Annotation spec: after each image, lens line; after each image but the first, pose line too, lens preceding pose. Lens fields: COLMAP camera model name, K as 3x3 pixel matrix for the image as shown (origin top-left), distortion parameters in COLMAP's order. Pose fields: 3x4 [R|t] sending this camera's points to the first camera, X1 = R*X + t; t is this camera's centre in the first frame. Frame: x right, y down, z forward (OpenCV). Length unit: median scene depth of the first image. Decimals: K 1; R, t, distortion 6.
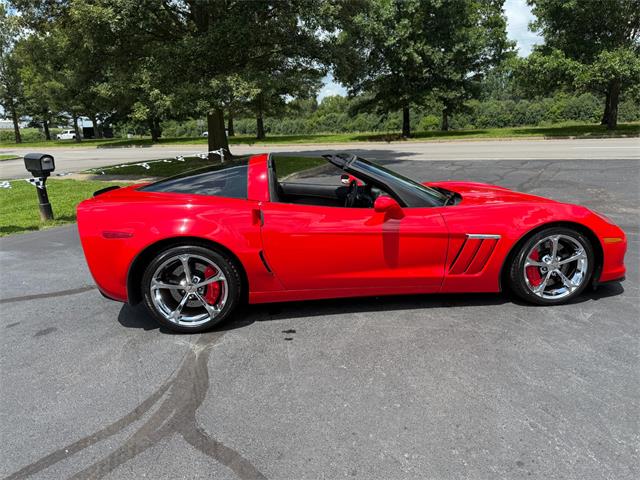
lens RADIAL K [[462.3, 0, 320.0], [0, 462.3, 240.0], [0, 0, 1]] dist [0.027459, -0.041750]
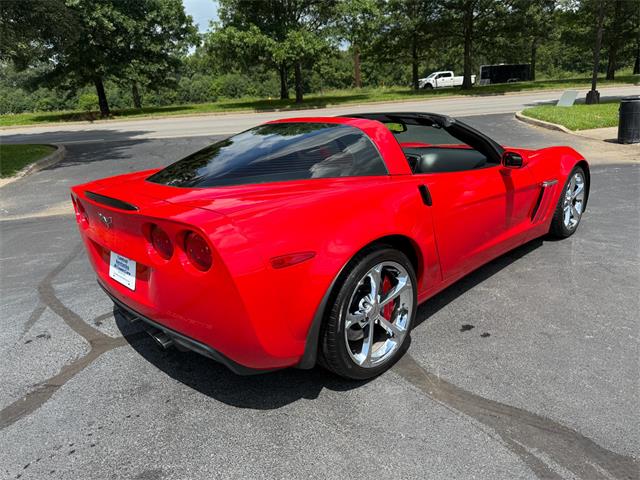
lens RADIAL K [[462.3, 0, 320.0], [0, 462.3, 240.0], [0, 0, 1]] dist [0.027459, -0.041750]
pose [[0.767801, -0.202189, 0.607948, -0.101360], [0.176061, 0.978952, 0.103222, -0.011304], [-0.616023, 0.027782, 0.787238, 0.070461]]
